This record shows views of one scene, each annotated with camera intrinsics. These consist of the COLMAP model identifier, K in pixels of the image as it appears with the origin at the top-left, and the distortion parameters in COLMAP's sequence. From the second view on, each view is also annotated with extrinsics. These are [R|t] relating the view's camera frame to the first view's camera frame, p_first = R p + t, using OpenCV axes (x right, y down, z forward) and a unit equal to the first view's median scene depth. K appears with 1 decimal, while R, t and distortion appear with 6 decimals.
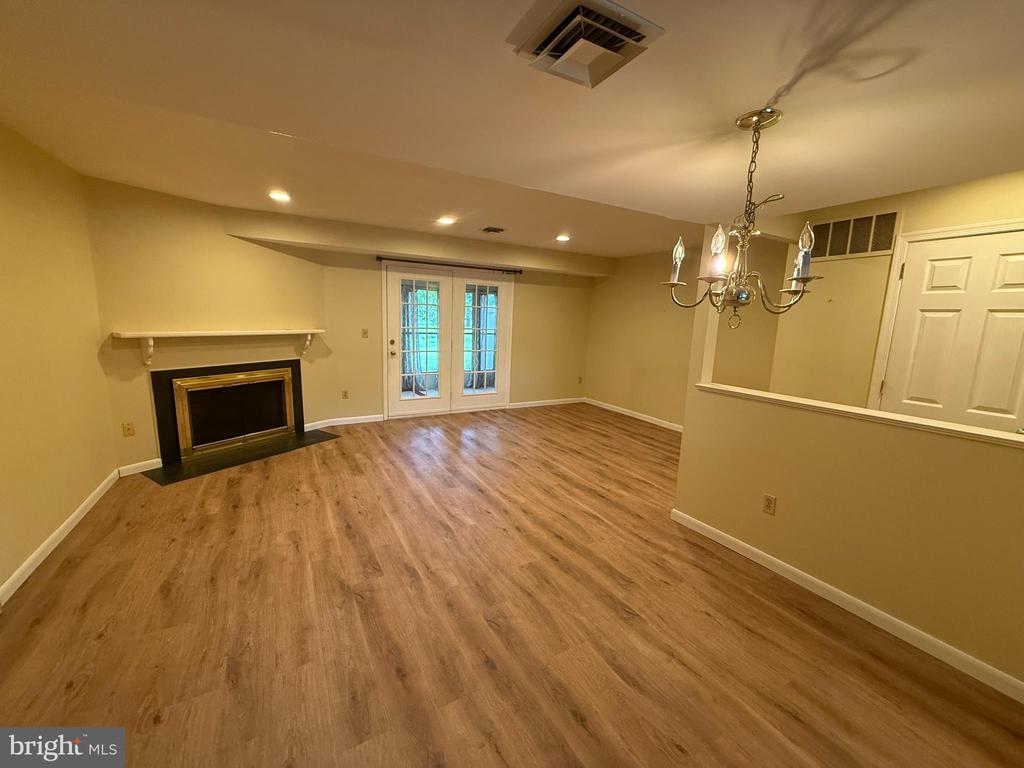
lens RADIAL K [[410.4, 0, 506.8], [0, 410.4, 386.6], [0, 0, 1]] dist [0.004390, -0.000183]
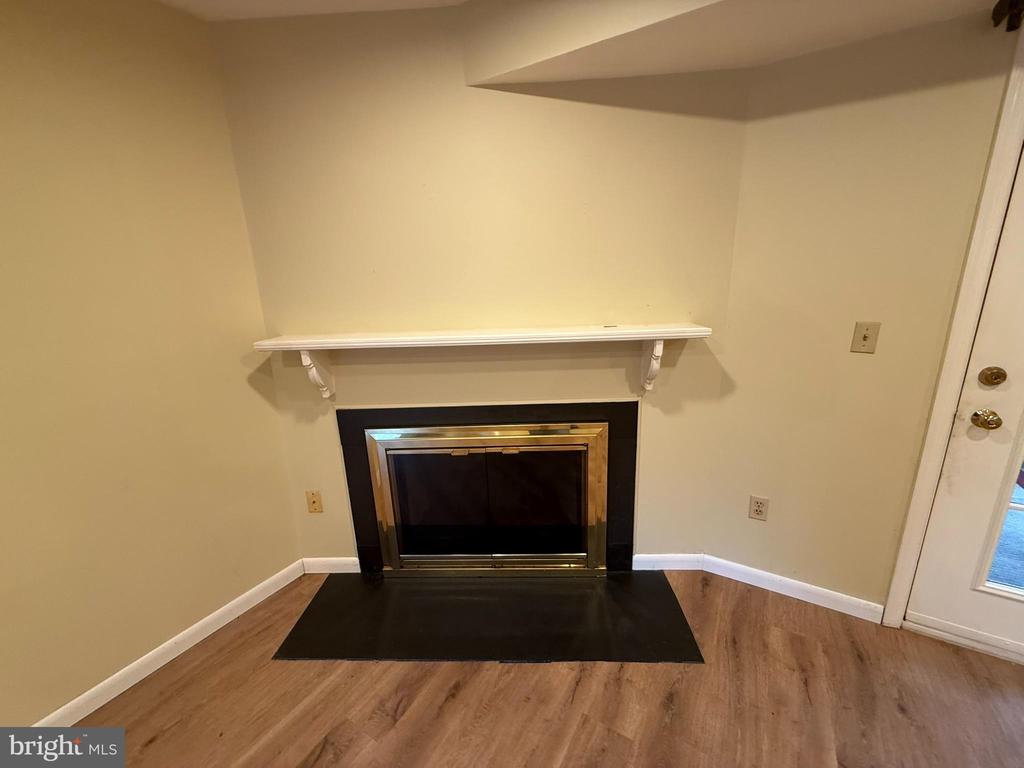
lens RADIAL K [[410.4, 0, 503.4], [0, 410.4, 379.9], [0, 0, 1]] dist [0.004390, -0.000183]
pose [[0.487414, 0.163926, -0.857645, -0.311966], [-0.099862, 0.986240, 0.131751, -0.164929], [0.867441, 0.021429, 0.497078, 0.919399]]
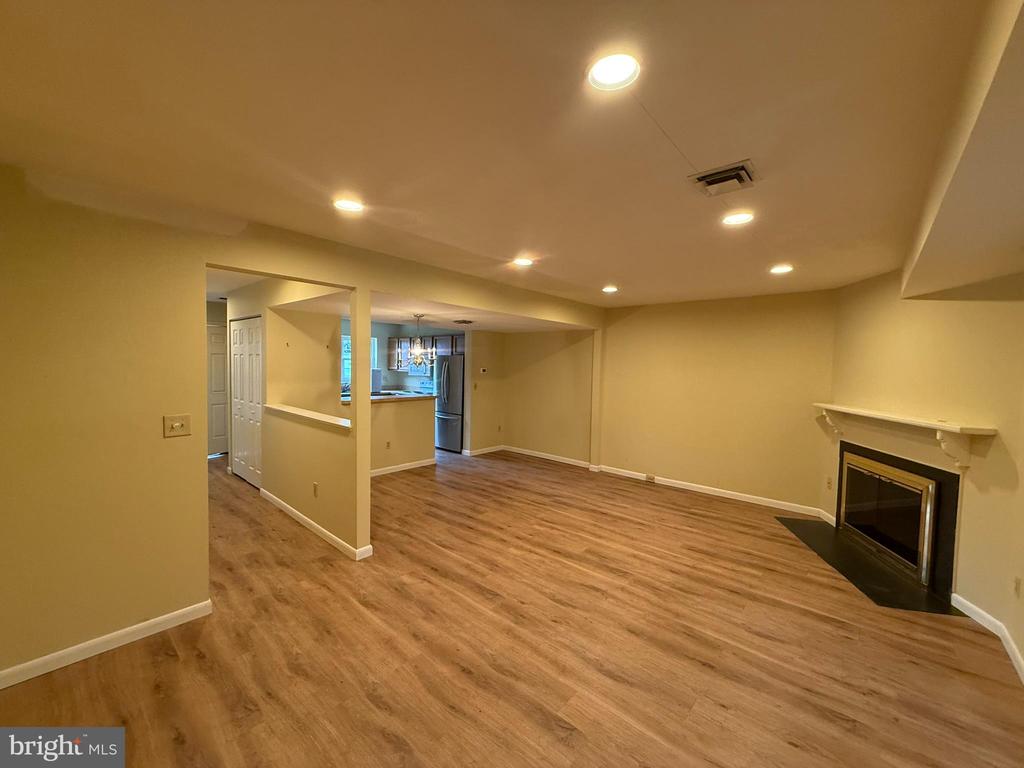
lens RADIAL K [[410.4, 0, 514.4], [0, 410.4, 382.0], [0, 0, 1]] dist [0.004390, -0.000183]
pose [[-0.939285, -0.038636, -0.340956, 0.369467], [-0.110146, 0.975007, 0.192950, -0.310750], [0.324979, 0.218790, -0.920065, 1.707536]]
